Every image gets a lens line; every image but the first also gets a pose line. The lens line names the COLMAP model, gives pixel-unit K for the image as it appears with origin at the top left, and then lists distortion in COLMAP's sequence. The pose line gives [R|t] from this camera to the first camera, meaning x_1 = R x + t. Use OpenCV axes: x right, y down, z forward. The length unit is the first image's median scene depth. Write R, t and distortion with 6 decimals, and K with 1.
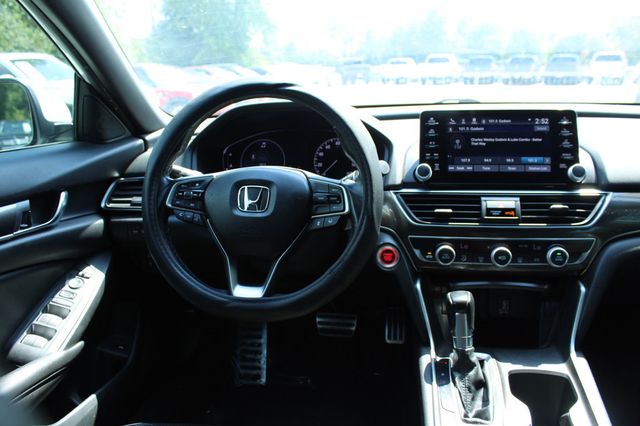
lens RADIAL K [[523.5, 0, 317.1], [0, 523.5, 213.4], [0, 0, 1]] dist [-0.122698, 0.065355]
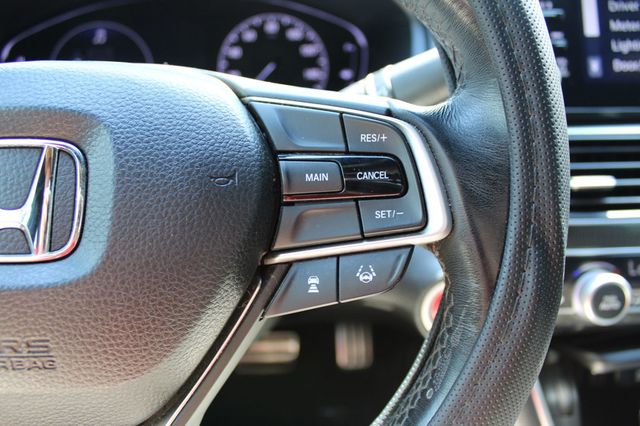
lens RADIAL K [[523.5, 0, 315.7], [0, 523.5, 216.2], [0, 0, 1]] dist [-0.122698, 0.065355]
pose [[0.971917, -0.078227, 0.221941, -0.041420], [0.050891, 0.990683, 0.126324, -0.037150], [-0.229755, -0.111481, 0.966842, 0.694607]]
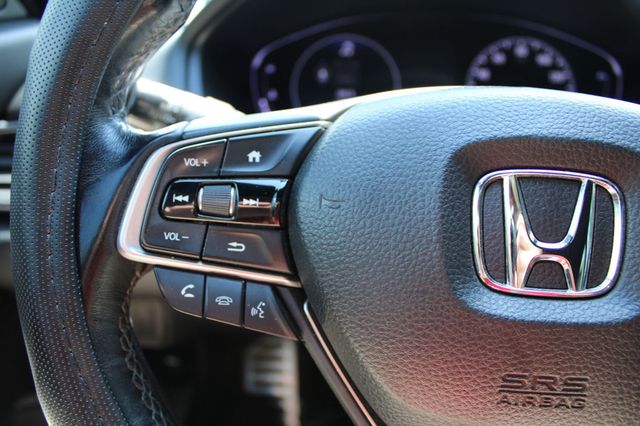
lens RADIAL K [[523.5, 0, 317.7], [0, 523.5, 215.3], [0, 0, 1]] dist [-0.122698, 0.065355]
pose [[0.995248, -0.002125, 0.097349, -0.213824], [-0.007860, 0.994746, 0.102070, -0.049899], [-0.097055, -0.102350, 0.990002, 0.728216]]
